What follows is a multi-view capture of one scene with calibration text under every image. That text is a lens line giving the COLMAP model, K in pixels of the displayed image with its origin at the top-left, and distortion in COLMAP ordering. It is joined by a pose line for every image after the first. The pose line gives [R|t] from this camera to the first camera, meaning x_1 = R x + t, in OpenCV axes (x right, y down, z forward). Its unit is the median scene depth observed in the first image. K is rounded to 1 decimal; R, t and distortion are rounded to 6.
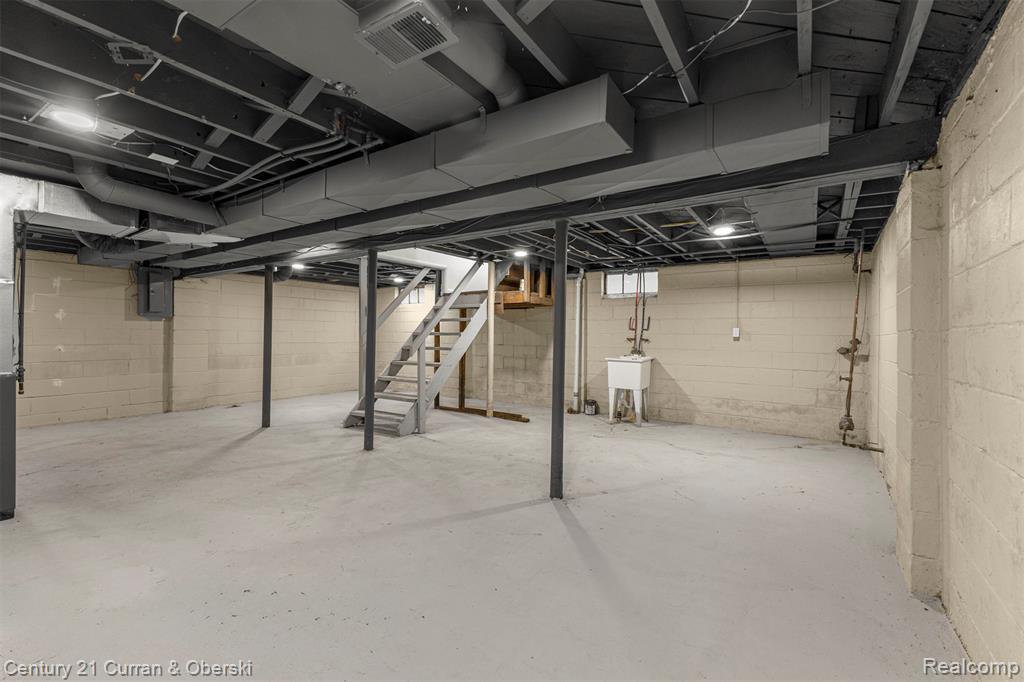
lens RADIAL K [[449.5, 0, 506.9], [0, 449.5, 331.8], [0, 0, 1]] dist [0.009588, -0.000295]
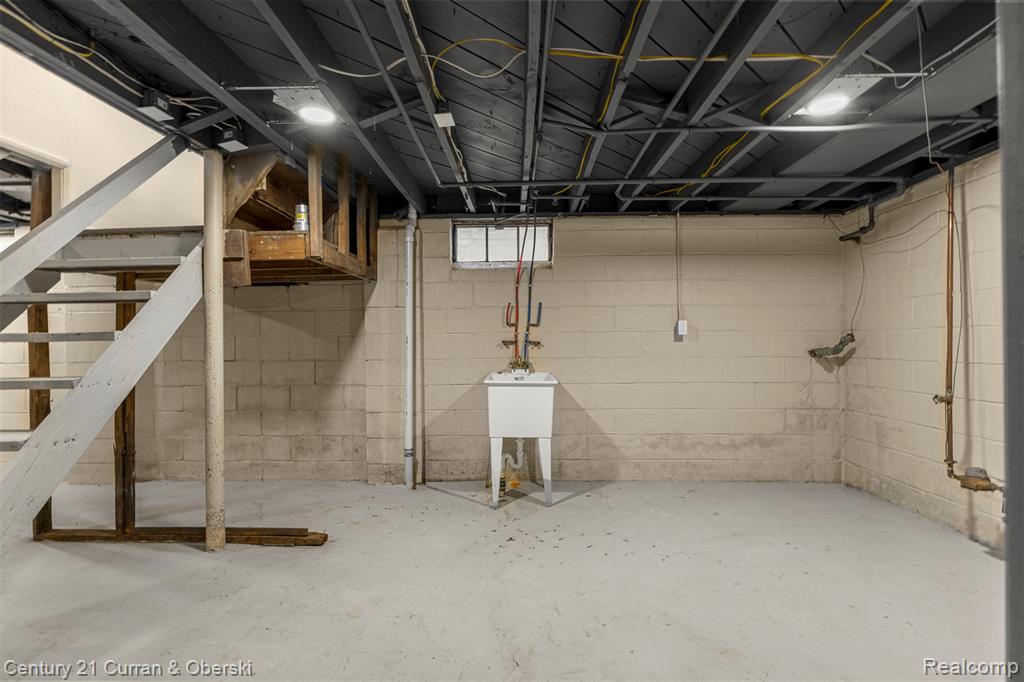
lens RADIAL K [[483.3, 0, 515.5], [0, 483.3, 342.1], [0, 0, 1]] dist [-0.001640, -0.000953]
pose [[0.839156, -0.017379, 0.543614, -0.044685], [0.014185, 0.999849, 0.010068, 0.010105], [-0.543706, -0.000738, 0.839275, 0.497465]]
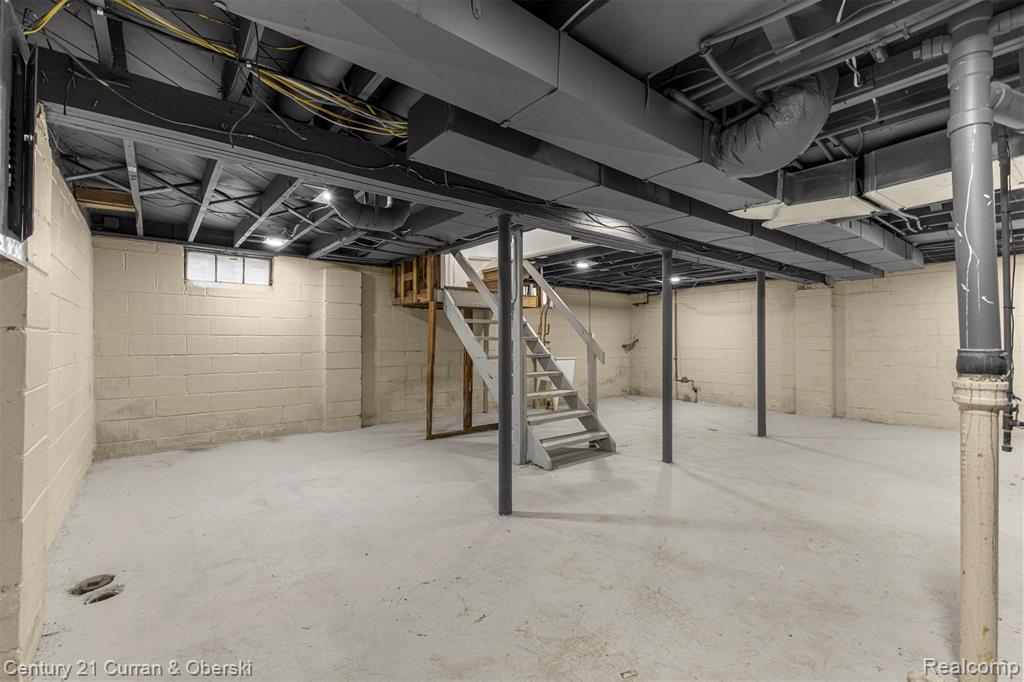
lens RADIAL K [[436.7, 0, 510.3], [0, 436.7, 340.3], [0, 0, 1]] dist [-0.000734, -0.000210]
pose [[0.290039, -0.010013, 0.956963, -0.892842], [-0.001659, 0.999938, 0.010966, -0.000022], [-0.957013, -0.004768, 0.290004, 0.740172]]
